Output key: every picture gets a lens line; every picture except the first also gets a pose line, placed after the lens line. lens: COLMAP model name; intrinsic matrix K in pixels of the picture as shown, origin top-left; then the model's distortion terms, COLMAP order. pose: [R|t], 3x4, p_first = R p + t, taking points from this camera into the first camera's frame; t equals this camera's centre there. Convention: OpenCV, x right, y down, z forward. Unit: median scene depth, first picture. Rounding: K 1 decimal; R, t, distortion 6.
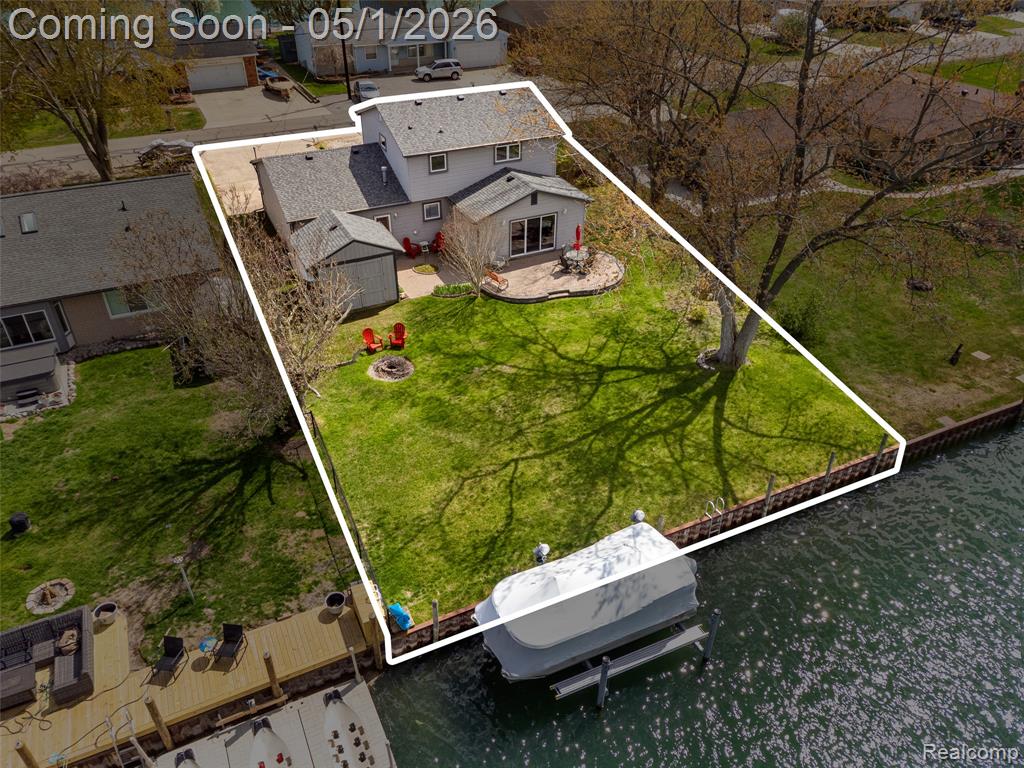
lens RADIAL K [[746.3, 0, 512.4], [0, 746.3, 396.6], [0, 0, 1]] dist [0.025744, -0.005716]
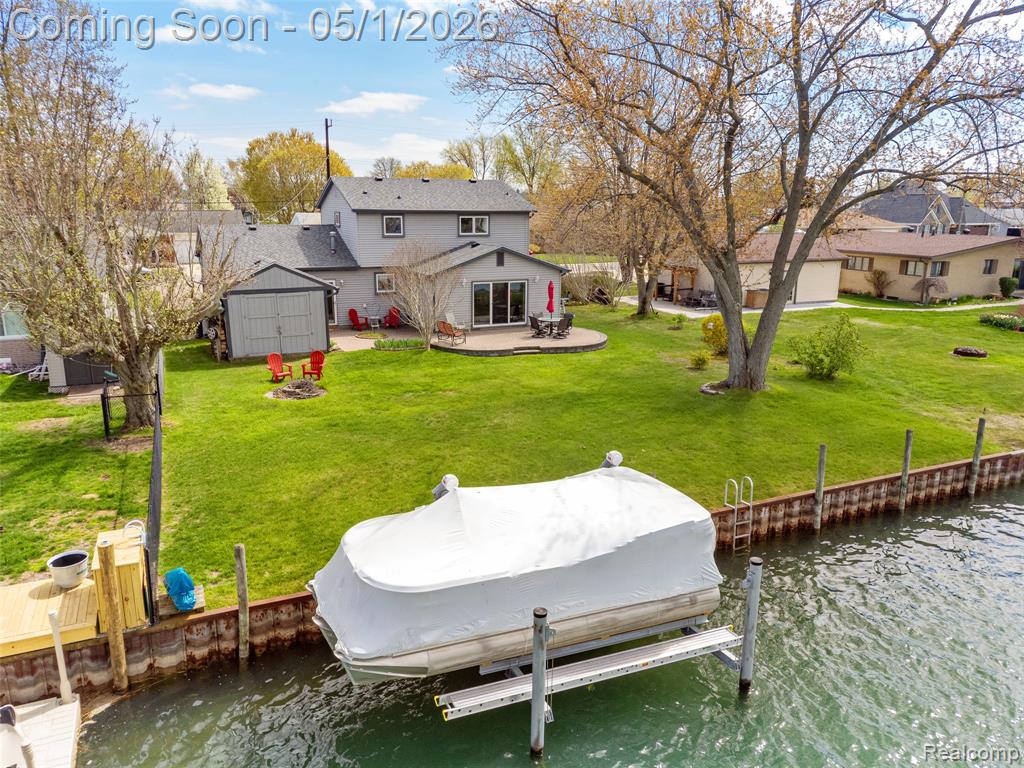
lens RADIAL K [[746.3, 0, 512.4], [0, 746.3, 396.6], [0, 0, 1]] dist [0.025744, -0.005716]
pose [[0.999760, -0.003161, -0.021686, 0.071045], [-0.005175, 0.927508, -0.373766, 0.242526], [0.021296, 0.373789, 0.927269, 0.290168]]
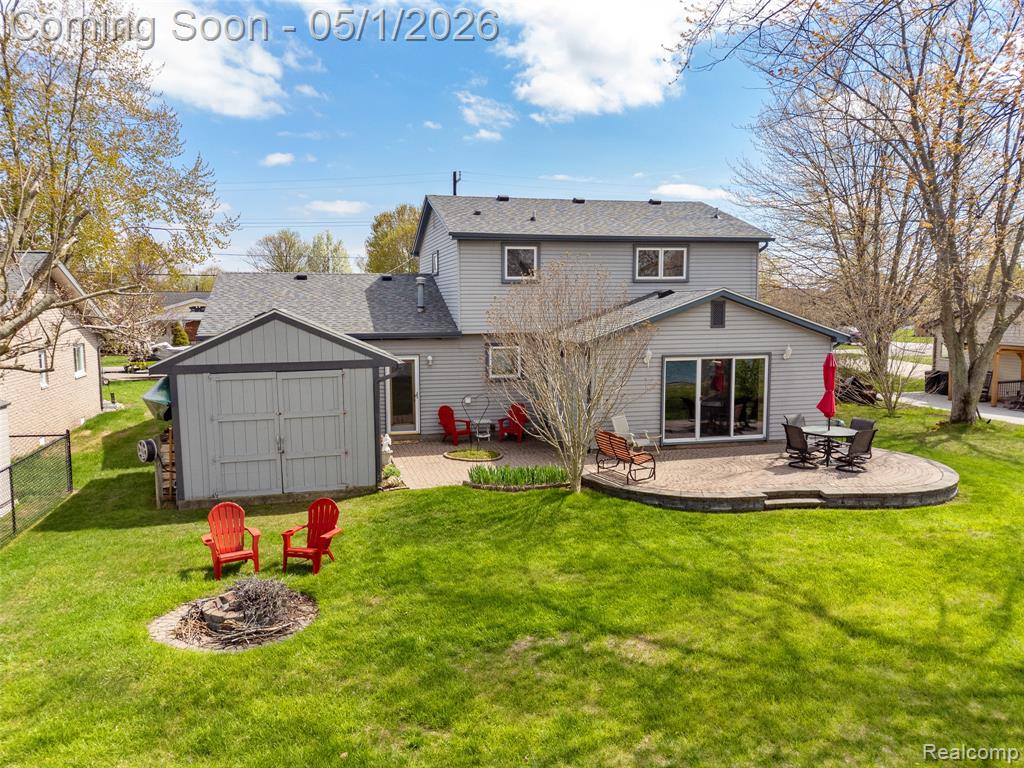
lens RADIAL K [[746.3, 0, 512.4], [0, 746.3, 396.6], [0, 0, 1]] dist [0.025744, -0.005716]
pose [[0.976853, 0.002449, -0.213898, 0.005033], [-0.108298, 0.867977, -0.484652, 0.017474], [0.184471, 0.496599, 0.848151, 0.706512]]
